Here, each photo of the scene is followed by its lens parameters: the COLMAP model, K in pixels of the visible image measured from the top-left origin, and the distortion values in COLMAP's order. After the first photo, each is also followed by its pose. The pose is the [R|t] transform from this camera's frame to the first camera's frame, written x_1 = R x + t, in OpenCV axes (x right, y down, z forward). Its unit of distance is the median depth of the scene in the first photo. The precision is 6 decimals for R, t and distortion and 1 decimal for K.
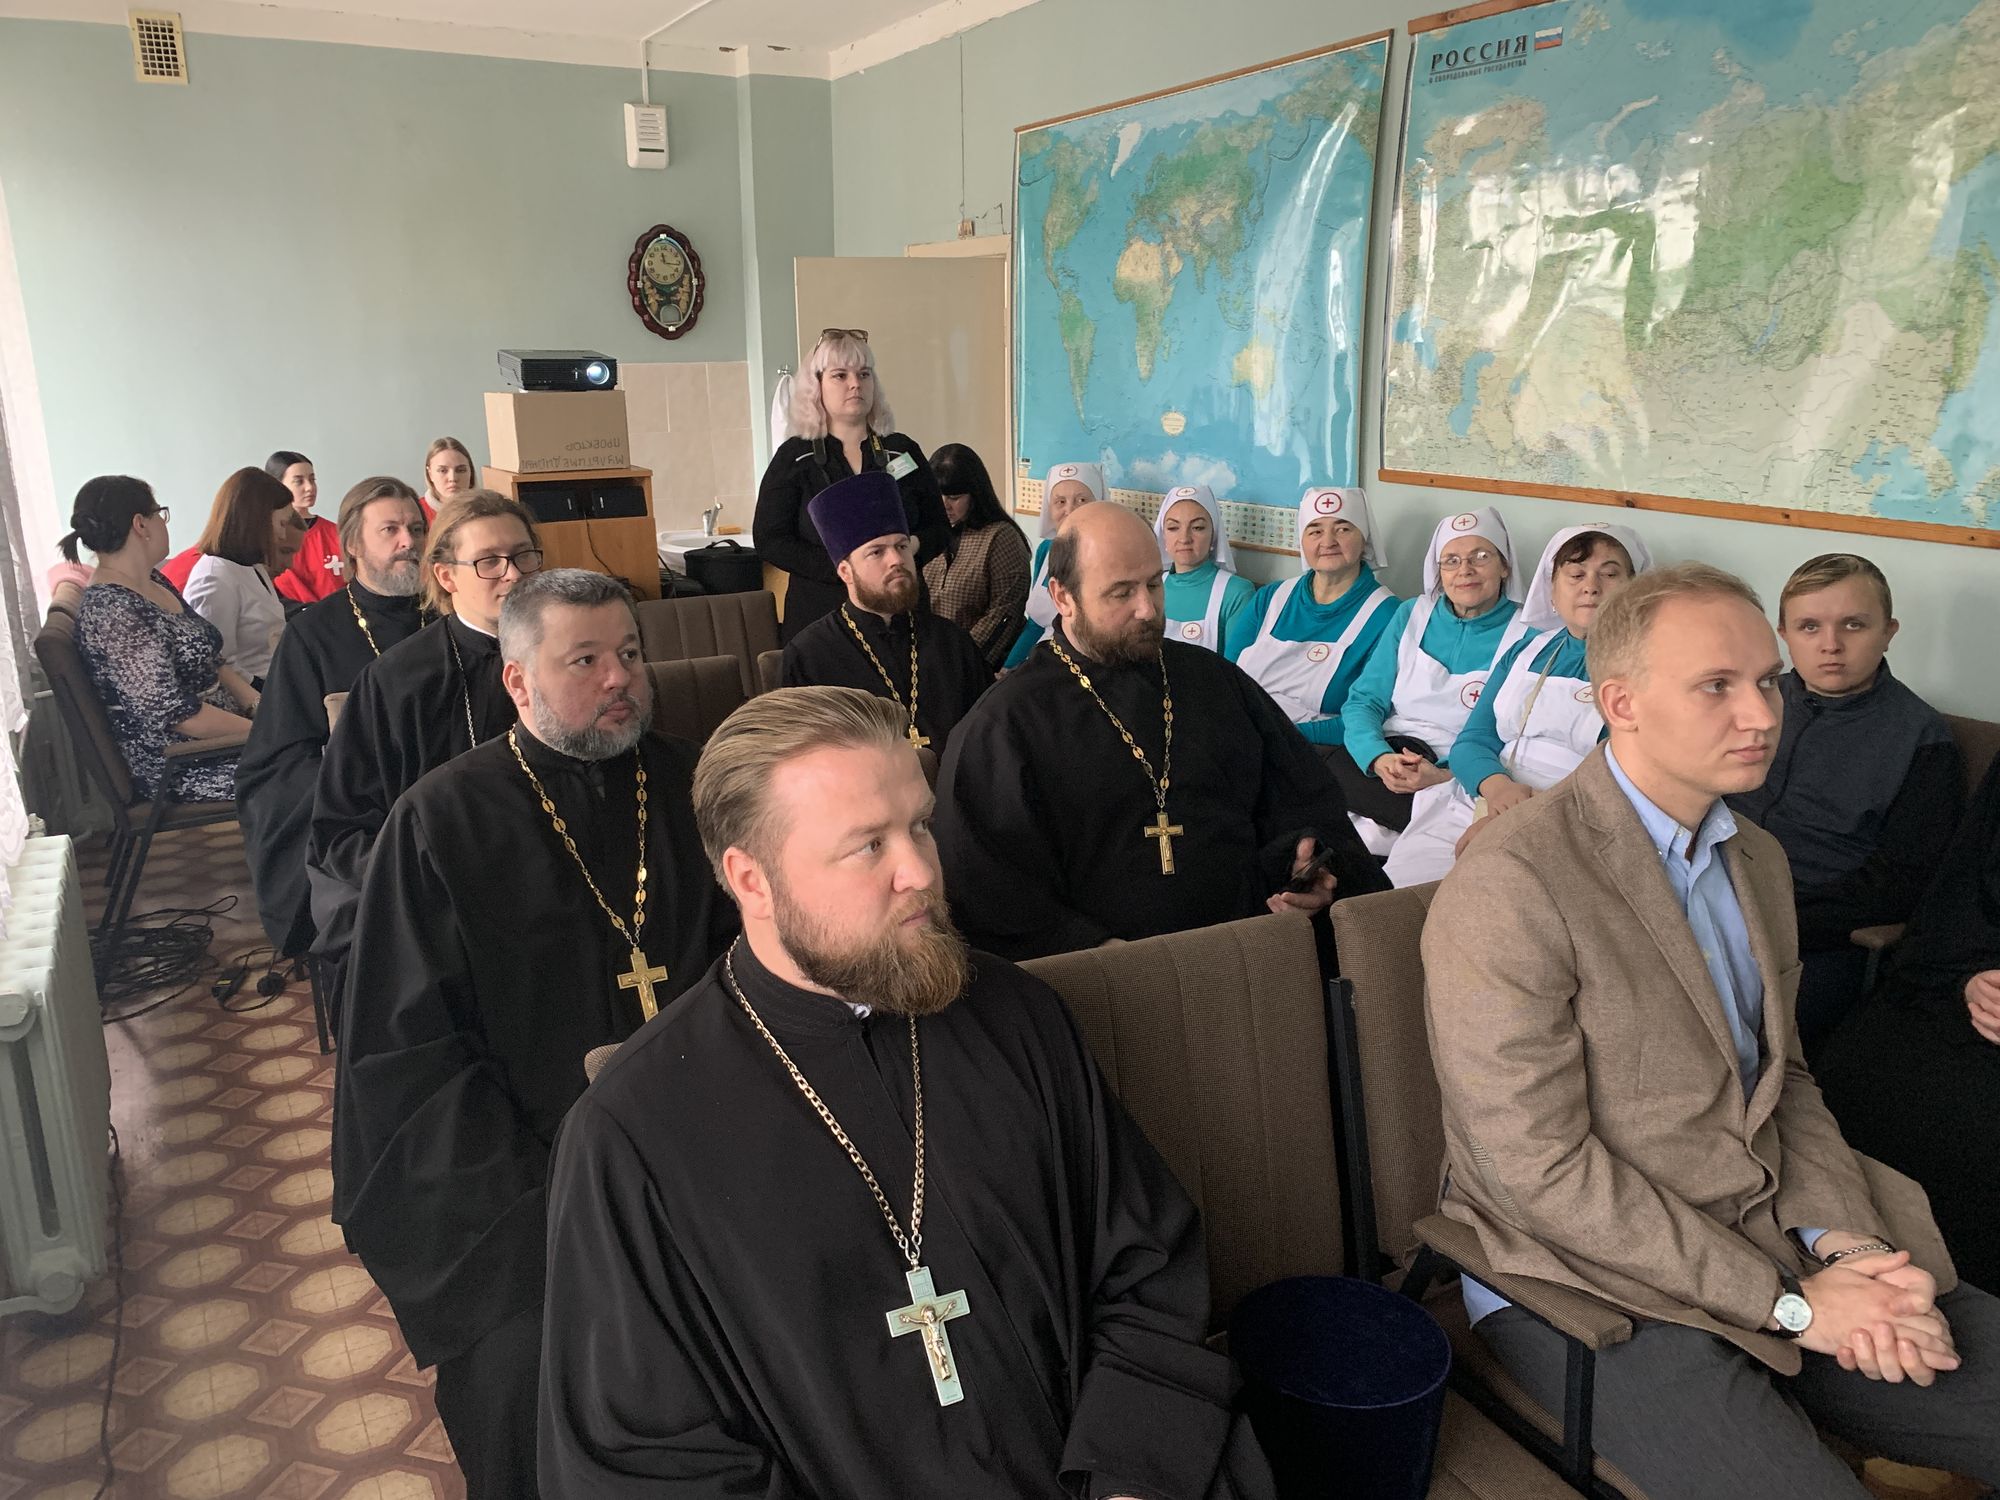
lens RADIAL K [[1541.2, 0, 987.3], [0, 1541.2, 747.1], [0, 0, 1]] dist [0.012812, -0.018530]
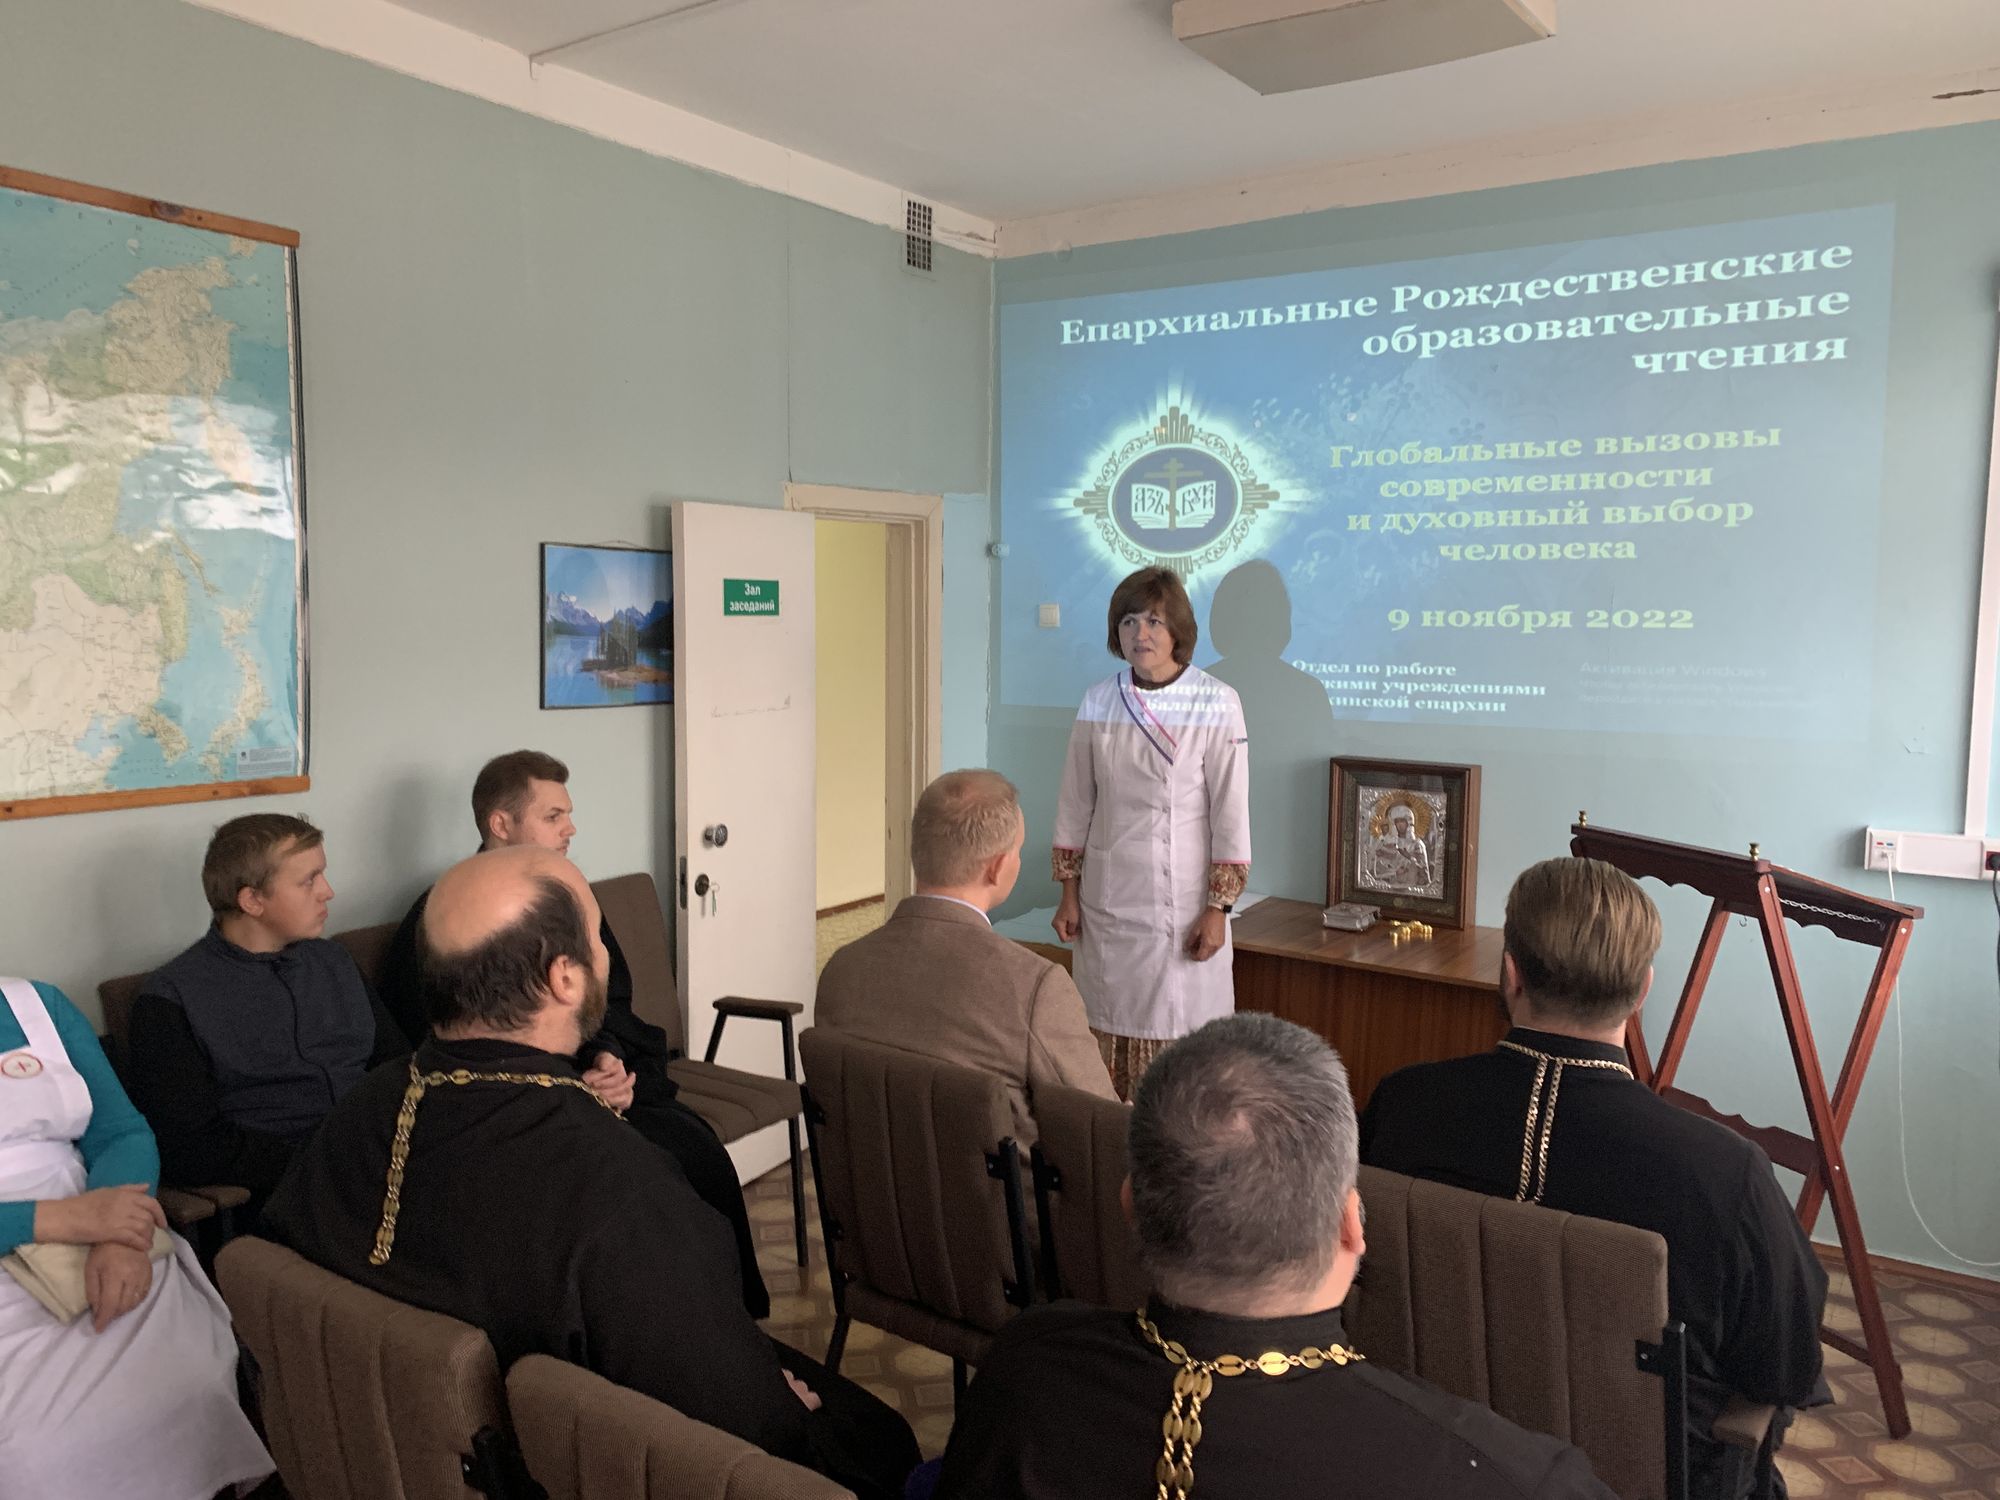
lens RADIAL K [[1541.2, 0, 984.6], [0, 1541.2, 757.6], [0, 0, 1]] dist [0.012812, -0.018530]
pose [[-0.413250, -0.073406, 0.907654, -0.482811], [0.242892, 0.951748, 0.187560, -0.201036], [-0.877626, 0.297971, -0.375480, 0.810492]]
